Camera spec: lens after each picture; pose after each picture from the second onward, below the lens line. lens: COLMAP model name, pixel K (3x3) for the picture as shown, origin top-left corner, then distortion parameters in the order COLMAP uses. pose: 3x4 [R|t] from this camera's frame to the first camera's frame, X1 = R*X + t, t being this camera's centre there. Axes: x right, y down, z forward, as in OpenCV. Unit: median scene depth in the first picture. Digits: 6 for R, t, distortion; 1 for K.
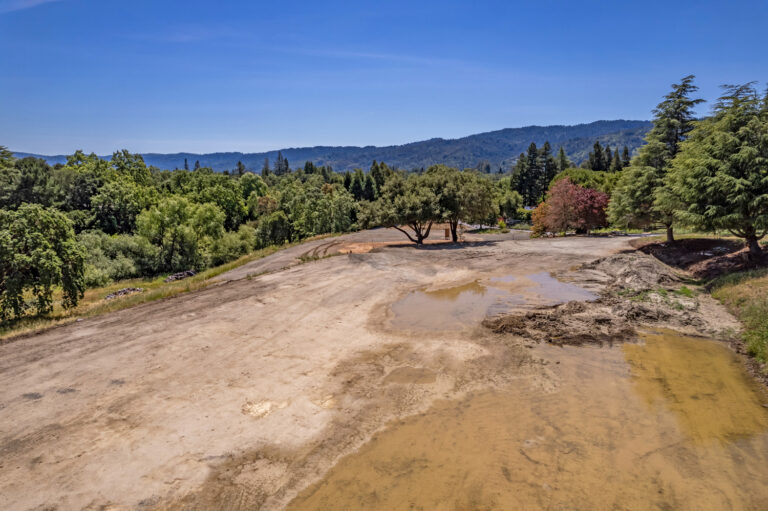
lens RADIAL K [[491.4, 0, 385.0], [0, 491.4, 260.1], [0, 0, 1]] dist [-0.076220, 0.085288]
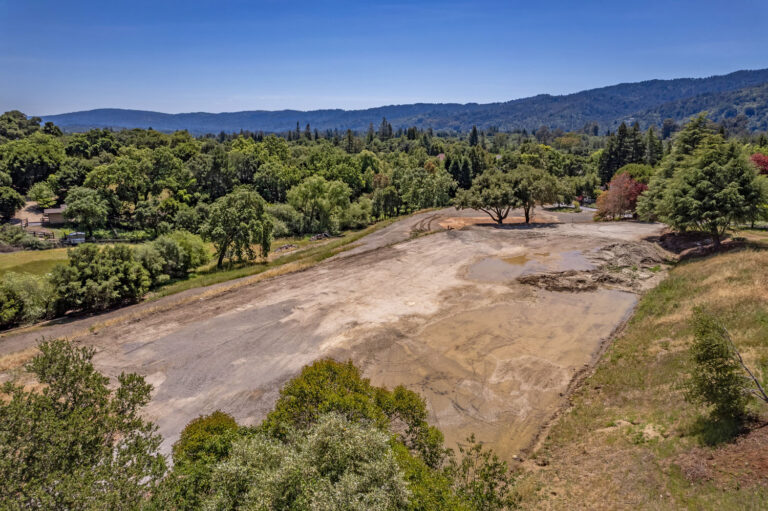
lens RADIAL K [[491.4, 0, 385.0], [0, 491.4, 260.1], [0, 0, 1]] dist [-0.076220, 0.085288]
pose [[0.980423, 0.053383, -0.189528, 0.016651], [-0.037392, 0.995509, 0.086973, -0.027755], [0.193319, -0.078183, 0.978016, -0.298133]]
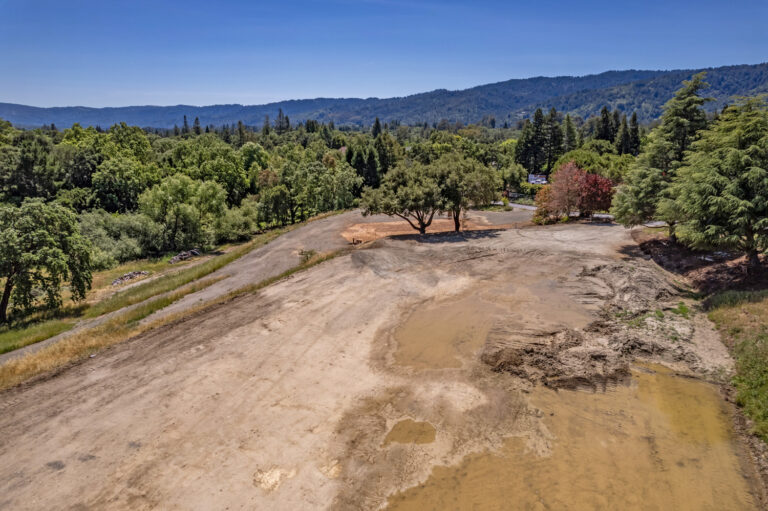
lens RADIAL K [[491.4, 0, 385.0], [0, 491.4, 260.1], [0, 0, 1]] dist [-0.076220, 0.085288]
pose [[0.999984, 0.001226, -0.005449, 0.000191], [-0.000715, 0.995674, 0.092917, -0.053103], [0.005540, -0.092912, 0.995659, -0.003008]]
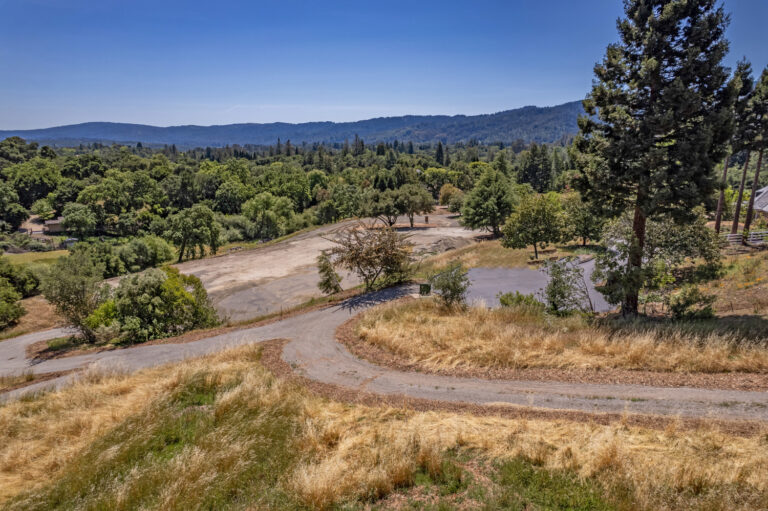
lens RADIAL K [[491.4, 0, 385.0], [0, 491.4, 260.1], [0, 0, 1]] dist [-0.076220, 0.085288]
pose [[0.983820, 0.039558, -0.174739, 0.286849], [-0.028713, 0.997526, 0.064162, -0.021828], [0.176845, -0.058106, 0.982522, -0.604335]]
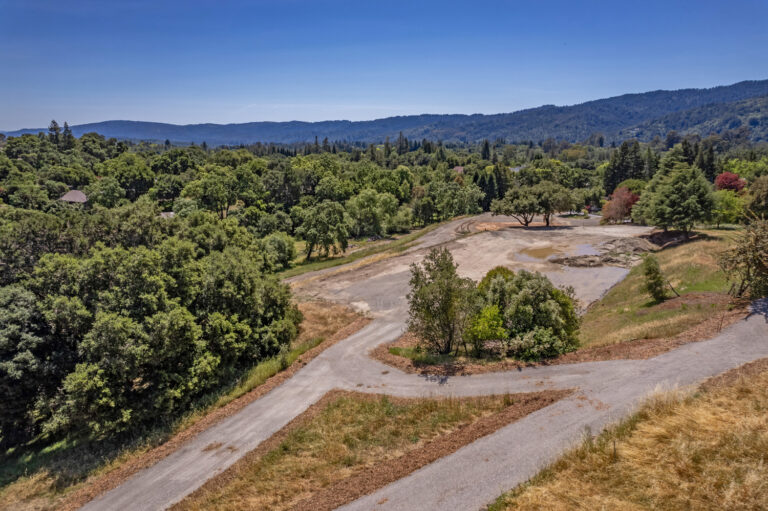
lens RADIAL K [[491.4, 0, 385.0], [0, 491.4, 260.1], [0, 0, 1]] dist [-0.076220, 0.085288]
pose [[0.978246, 0.049281, -0.201511, -0.049331], [-0.036376, 0.997073, 0.067251, -0.008387], [0.204236, -0.058458, 0.977175, -0.610714]]
